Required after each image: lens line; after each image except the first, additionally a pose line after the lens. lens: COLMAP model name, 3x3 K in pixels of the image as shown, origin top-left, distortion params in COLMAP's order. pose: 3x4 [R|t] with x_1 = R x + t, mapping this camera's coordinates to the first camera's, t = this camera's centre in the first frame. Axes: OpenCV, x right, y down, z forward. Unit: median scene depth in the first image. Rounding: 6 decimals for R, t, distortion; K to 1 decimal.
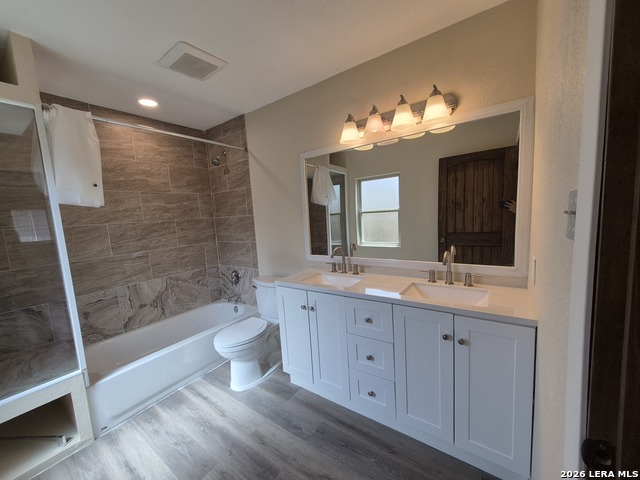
lens RADIAL K [[251.5, 0, 316.4], [0, 251.5, 242.6], [0, 0, 1]] dist [0.003310, -0.000161]
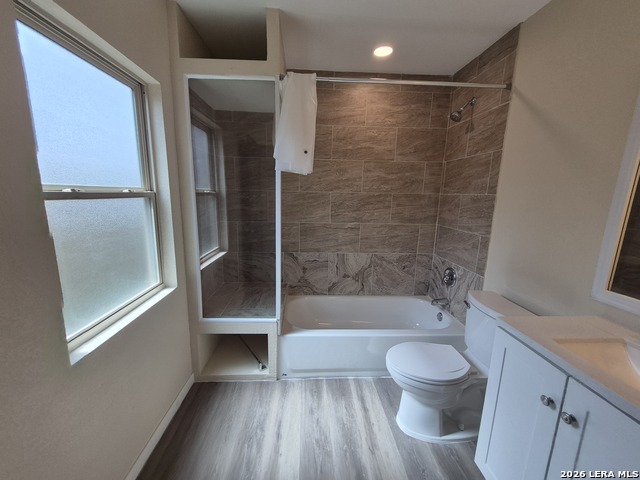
lens RADIAL K [[257.8, 0, 313.6], [0, 257.8, 241.6], [0, 0, 1]] dist [0.000022, -0.000254]
pose [[0.612348, 0.219529, -0.759498, -0.011663], [-0.147340, 0.975532, 0.163179, -0.034029], [0.776737, 0.011983, 0.629711, 0.244571]]
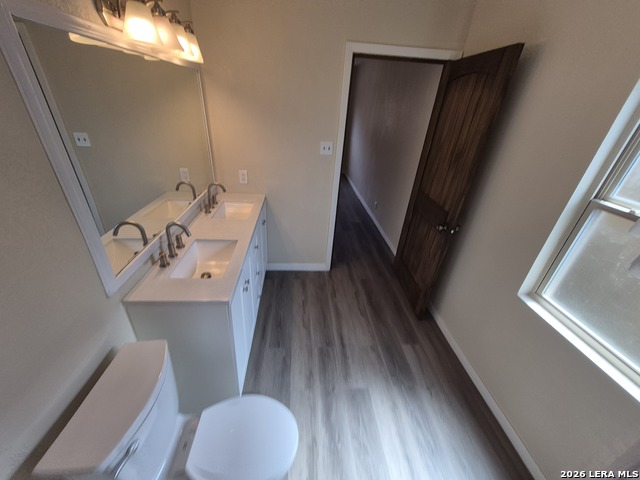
lens RADIAL K [[251.5, 0, 316.4], [0, 251.5, 242.6], [0, 0, 1]] dist [0.003310, -0.000161]
pose [[-0.645442, -0.348141, 0.679855, -0.490417], [0.066392, 0.861144, 0.504008, -0.196741], [-0.760918, 0.370445, -0.532705, 0.828448]]
